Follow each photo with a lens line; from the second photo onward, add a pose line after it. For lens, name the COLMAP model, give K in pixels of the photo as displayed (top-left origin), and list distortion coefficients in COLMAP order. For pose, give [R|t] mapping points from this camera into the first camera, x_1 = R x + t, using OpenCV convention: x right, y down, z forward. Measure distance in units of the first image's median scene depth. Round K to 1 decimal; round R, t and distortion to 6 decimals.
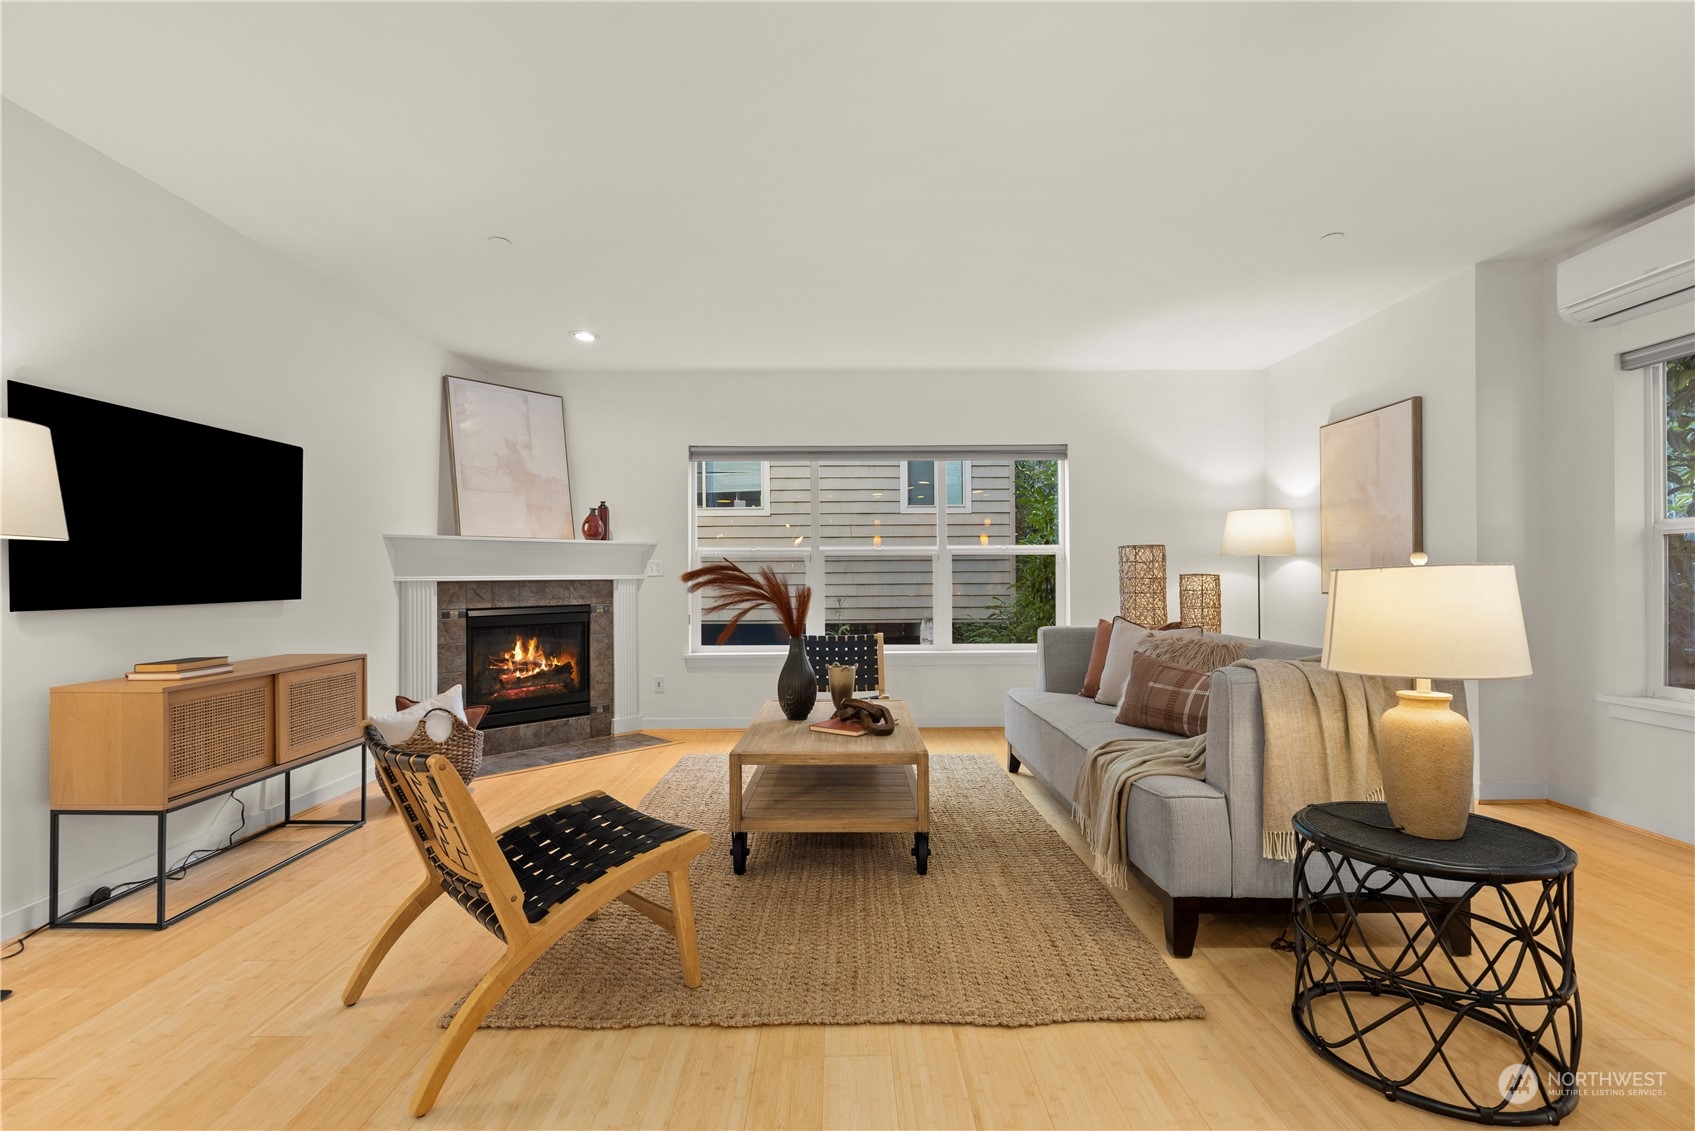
lens RADIAL K [[757.7, 0, 829.3], [0, 757.7, 574.0], [0, 0, 1]] dist [-0.000410, -0.000155]
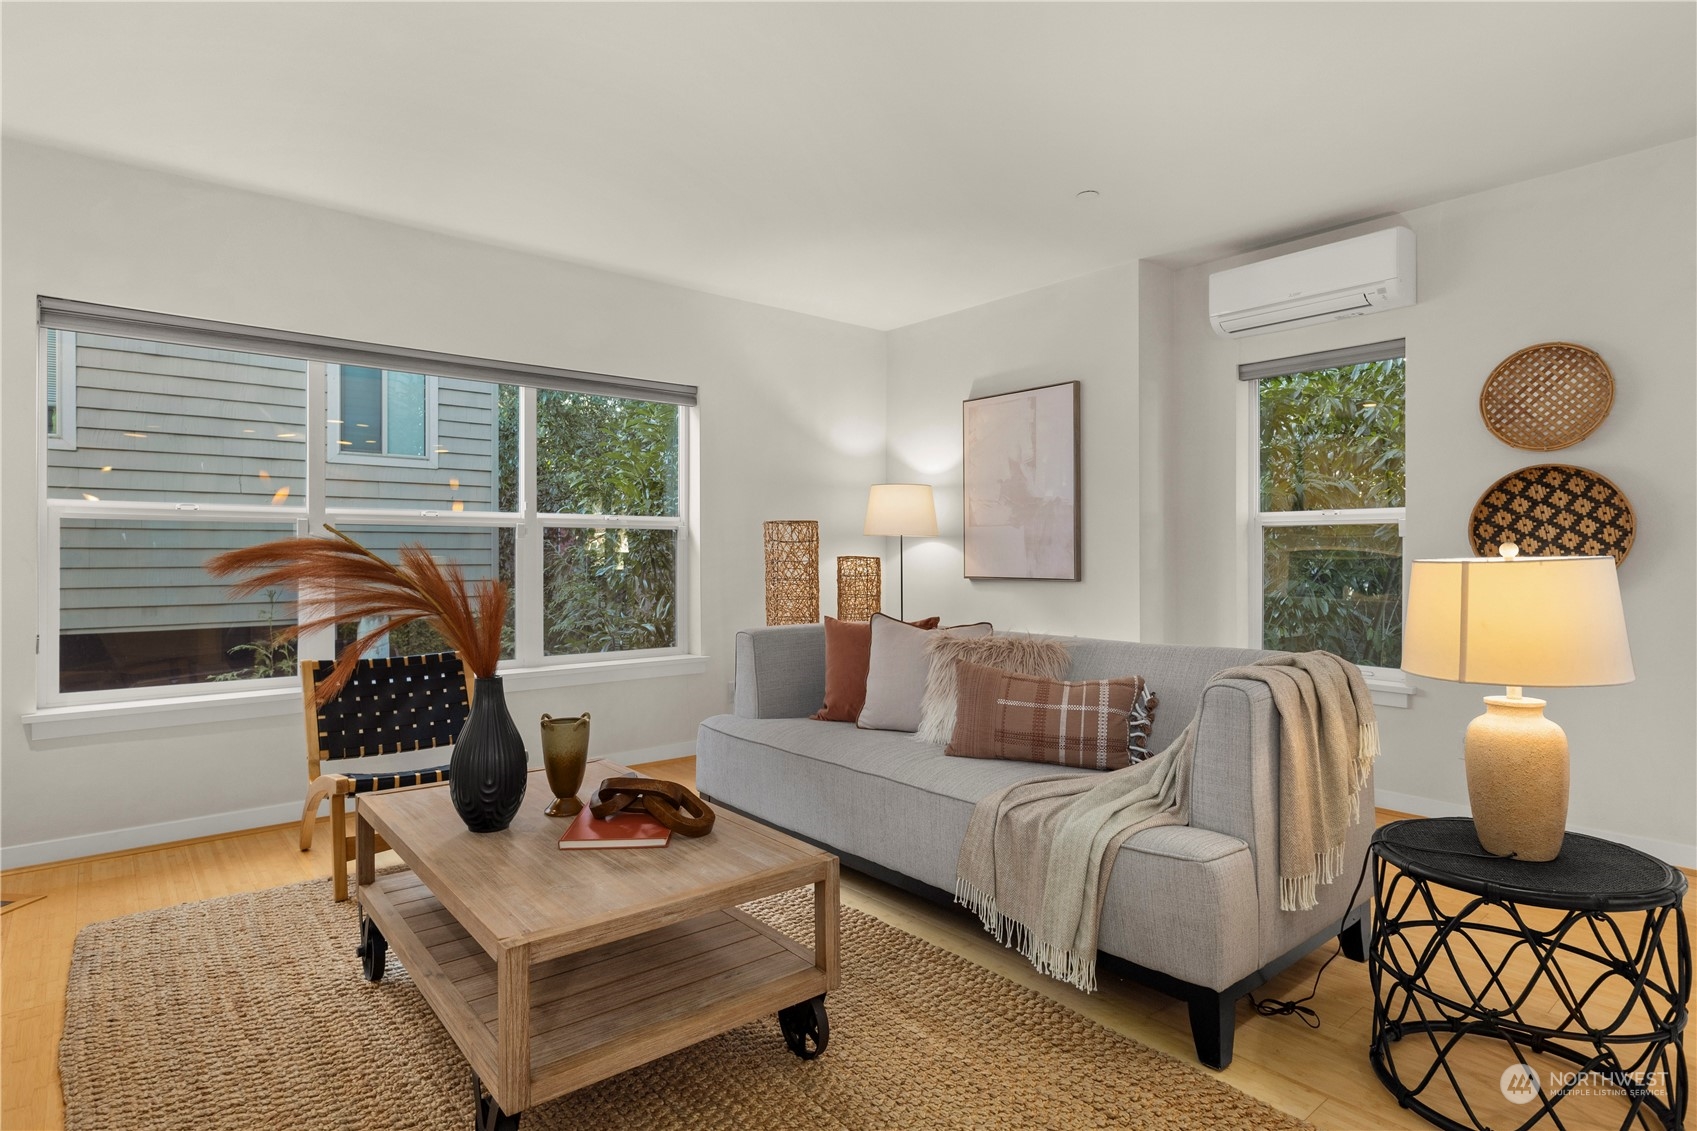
lens RADIAL K [[889.4, 0, 846.1], [0, 889.4, 555.0], [0, 0, 1]] dist [-0.008283, -0.000691]
pose [[0.765398, 0.003628, 0.643546, -0.251298], [-0.006522, 0.999976, 0.002119, -0.005777], [-0.643524, -0.005819, 0.765404, 0.352633]]
